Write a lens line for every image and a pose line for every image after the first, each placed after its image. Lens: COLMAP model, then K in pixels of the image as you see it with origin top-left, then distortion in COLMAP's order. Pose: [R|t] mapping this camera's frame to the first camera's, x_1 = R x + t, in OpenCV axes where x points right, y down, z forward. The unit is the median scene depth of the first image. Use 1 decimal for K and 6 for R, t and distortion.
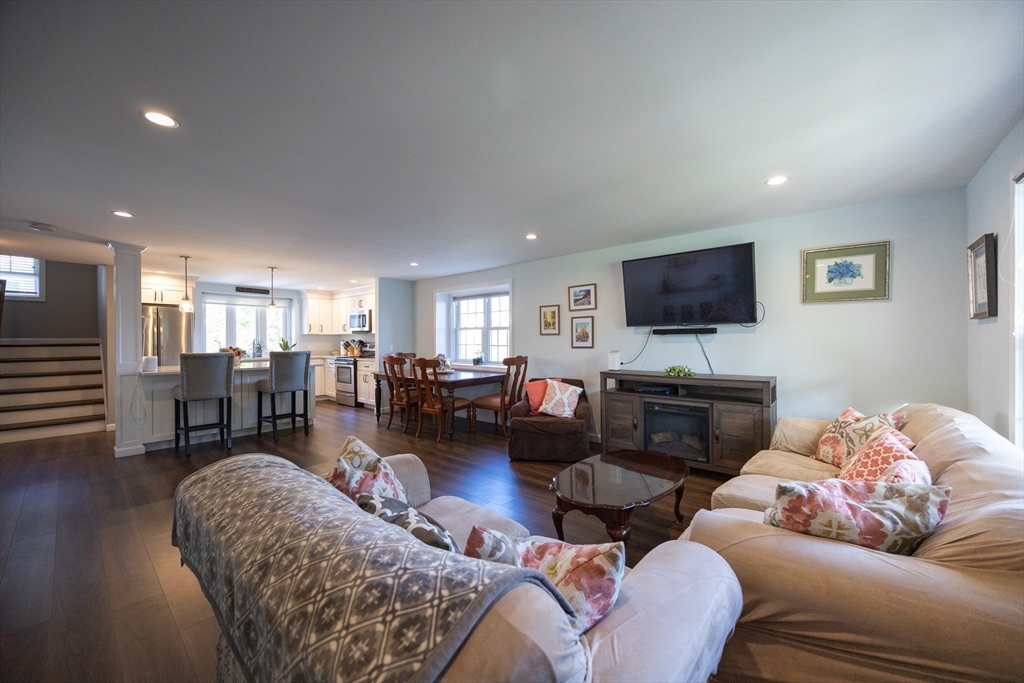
lens RADIAL K [[389.2, 0, 515.5], [0, 389.2, 343.1], [0, 0, 1]] dist [-0.001582, -0.000169]
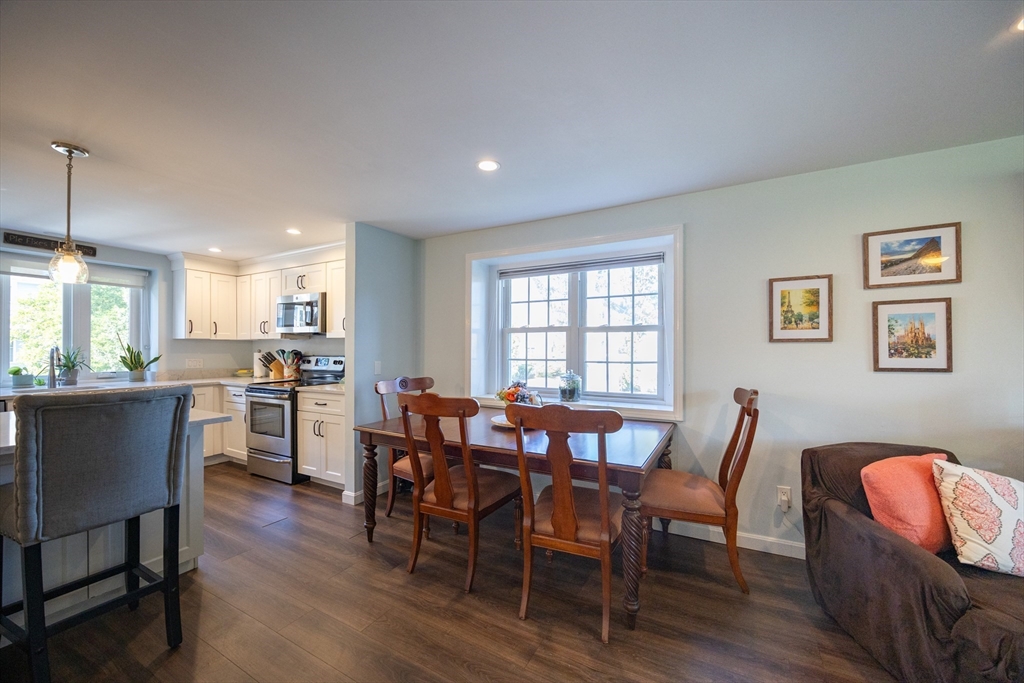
lens RADIAL K [[393.3, 0, 523.8], [0, 393.3, 347.5], [0, 0, 1]] dist [-0.004182, -0.000128]
pose [[0.976345, 0.004043, 0.216179, -0.260296], [-0.001337, 0.999919, -0.012660, -0.006276], [-0.216212, 0.012071, 0.976272, 0.494737]]
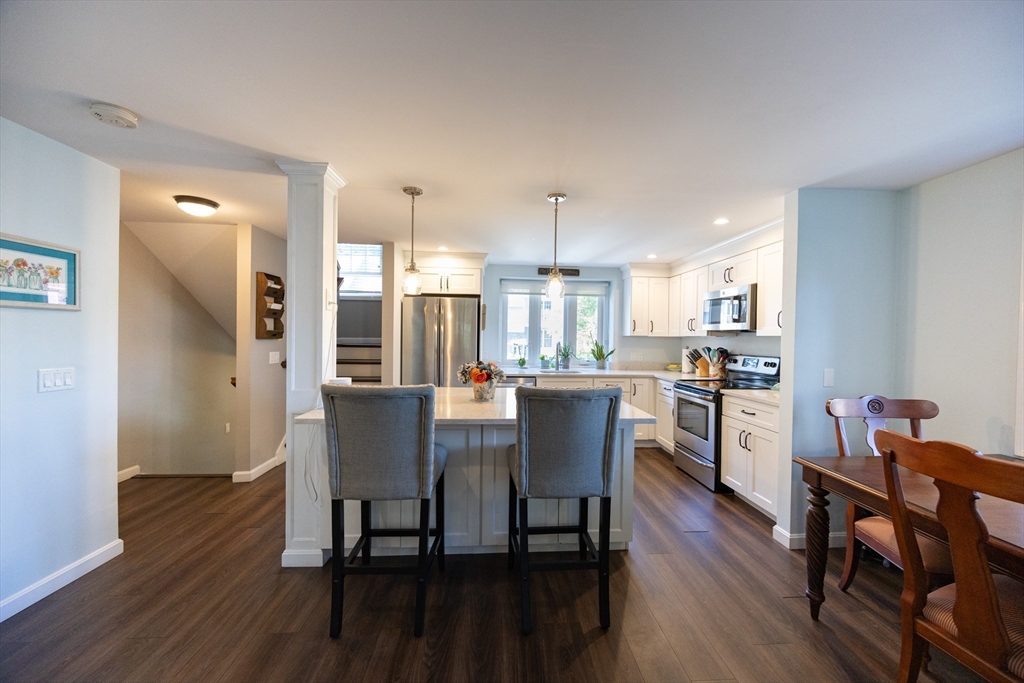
lens RADIAL K [[389.2, 0, 515.5], [0, 389.2, 343.1], [0, 0, 1]] dist [-0.001582, -0.000169]
pose [[0.698311, 0.022407, -0.715444, -0.279101], [-0.022962, 0.999697, 0.008898, -0.016126], [0.715427, 0.010215, 0.698613, 0.558048]]
